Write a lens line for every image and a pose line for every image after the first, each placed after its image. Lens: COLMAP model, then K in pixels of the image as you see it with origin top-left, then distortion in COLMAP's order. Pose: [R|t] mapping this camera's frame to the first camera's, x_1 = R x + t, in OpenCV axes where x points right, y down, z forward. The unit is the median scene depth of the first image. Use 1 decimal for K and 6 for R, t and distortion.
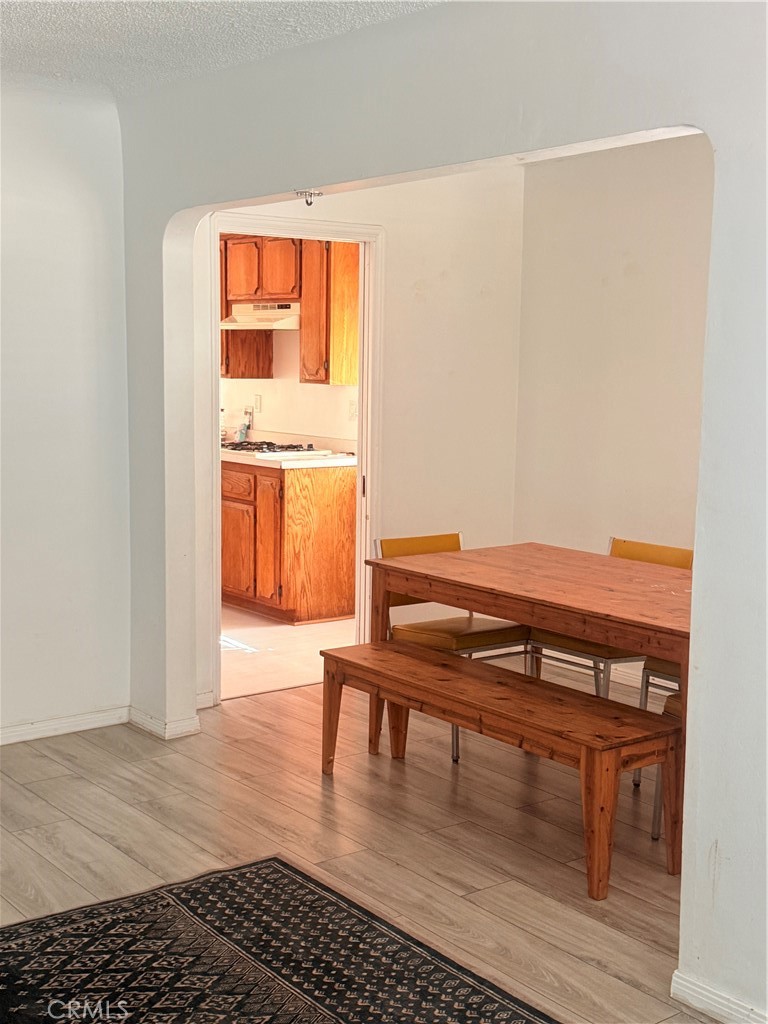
lens RADIAL K [[1305.5, 0, 384.3], [0, 1305.5, 514.5], [0, 0, 1]] dist [0.089141, 0.000000]
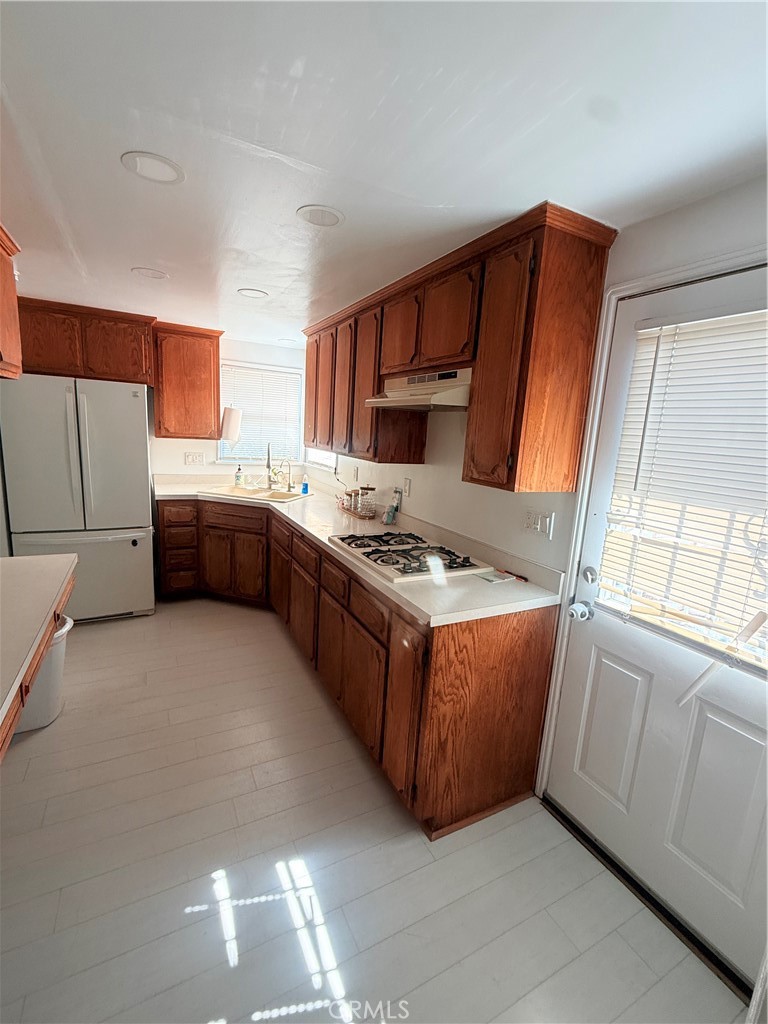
lens RADIAL K [[442.1, 0, 383.2], [0, 442.1, 511.6], [0, 0, 1]] dist [0.000652, 0.000111]
pose [[0.984369, 0.076390, -0.158692, -0.067533], [-0.068452, 0.996142, 0.054907, -0.094160], [0.162274, -0.043186, 0.985800, 0.751478]]
